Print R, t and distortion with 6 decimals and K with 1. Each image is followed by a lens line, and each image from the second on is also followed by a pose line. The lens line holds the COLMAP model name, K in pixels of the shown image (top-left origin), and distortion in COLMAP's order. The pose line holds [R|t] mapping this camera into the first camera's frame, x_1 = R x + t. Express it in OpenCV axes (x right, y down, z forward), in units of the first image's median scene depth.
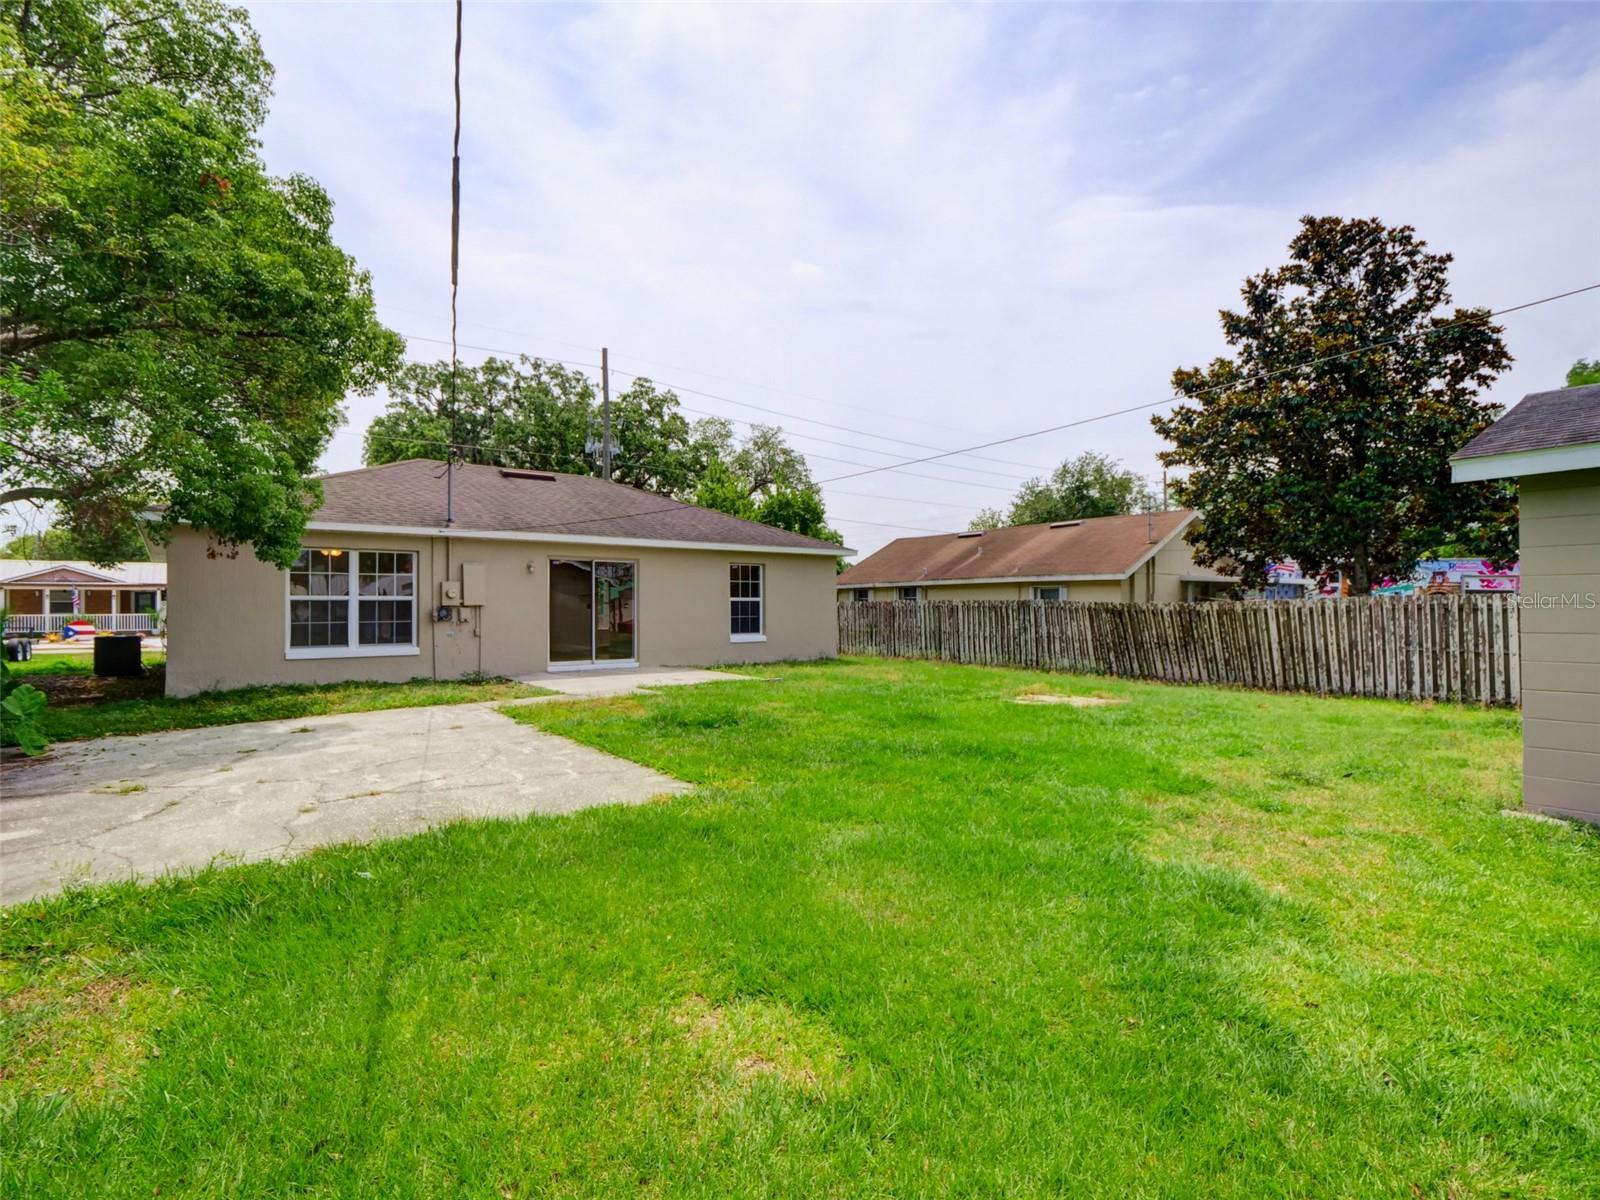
lens RADIAL K [[790.7, 0, 815.4], [0, 790.7, 598.9], [0, 0, 1]] dist [-0.010332, 0.001229]
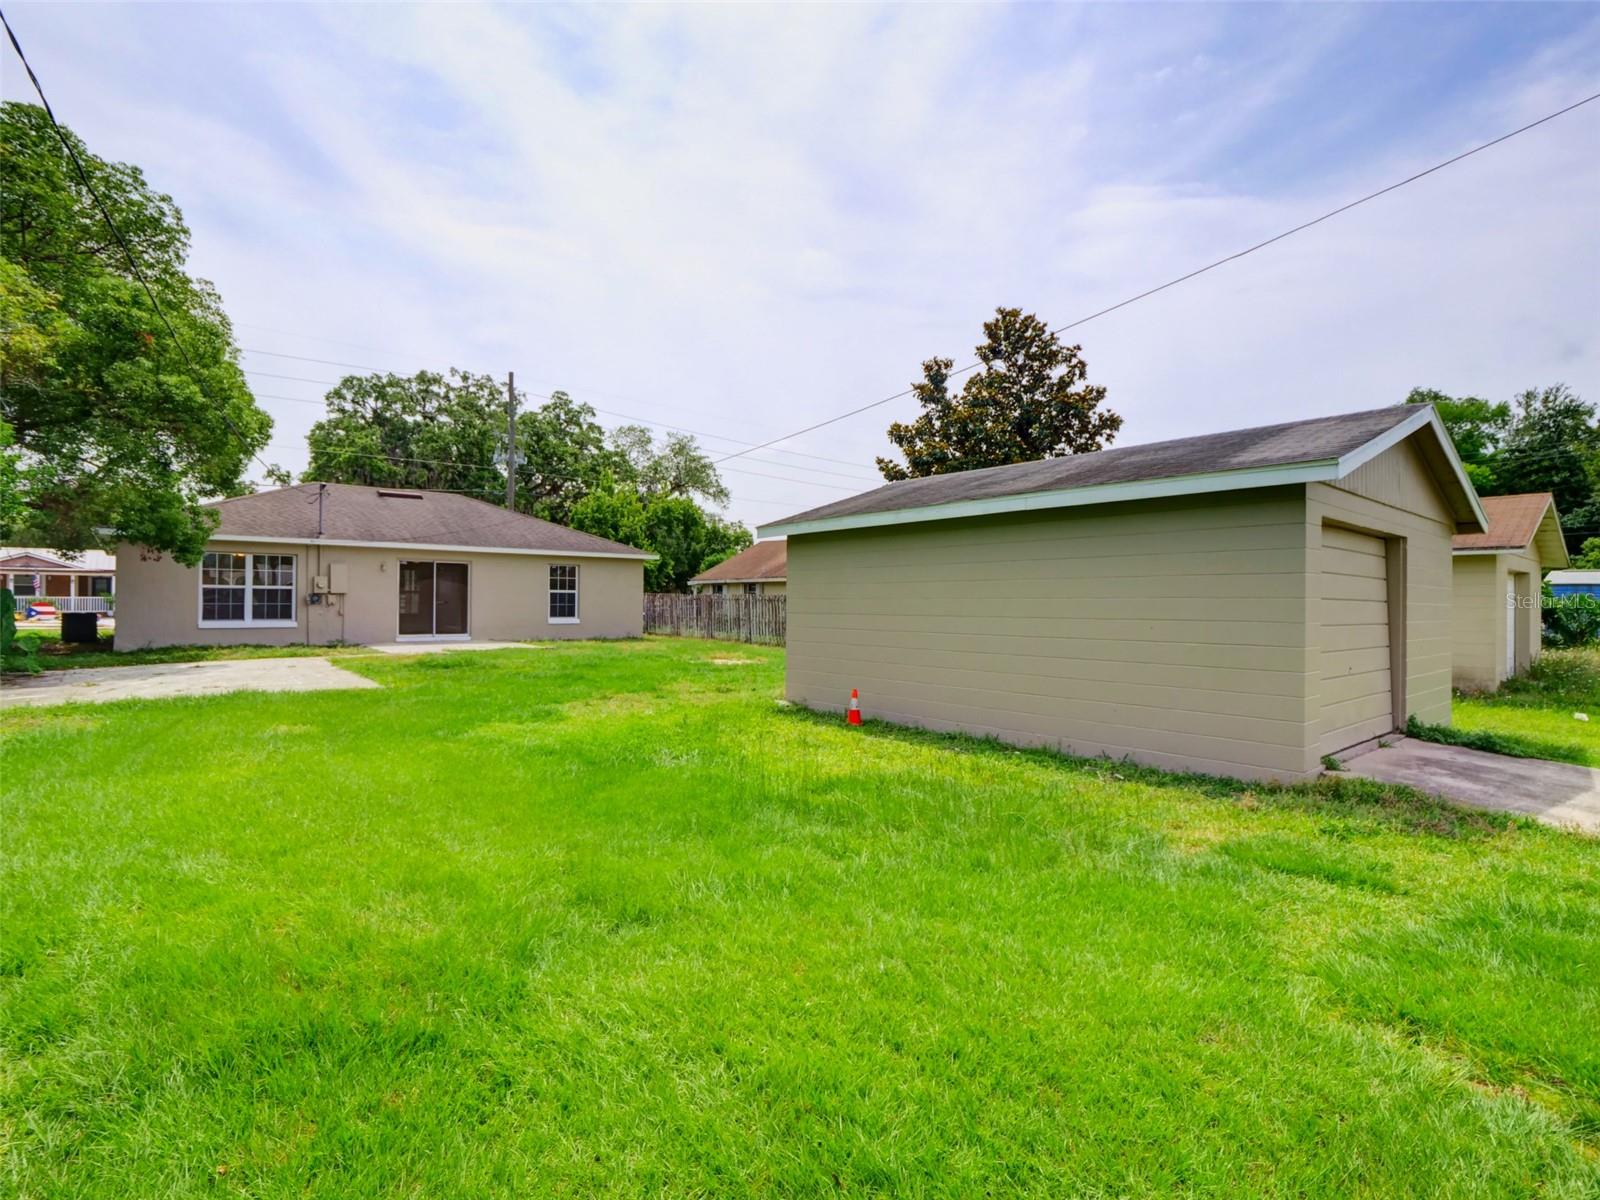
lens RADIAL K [[790.7, 0, 812.7], [0, 790.7, 599.7], [0, 0, 1]] dist [-0.010332, 0.001229]
pose [[0.999478, 0.013513, 0.029332, 0.288473], [-0.013789, 0.999863, 0.009207, -0.003774], [-0.029204, -0.009607, 0.999527, -0.334836]]
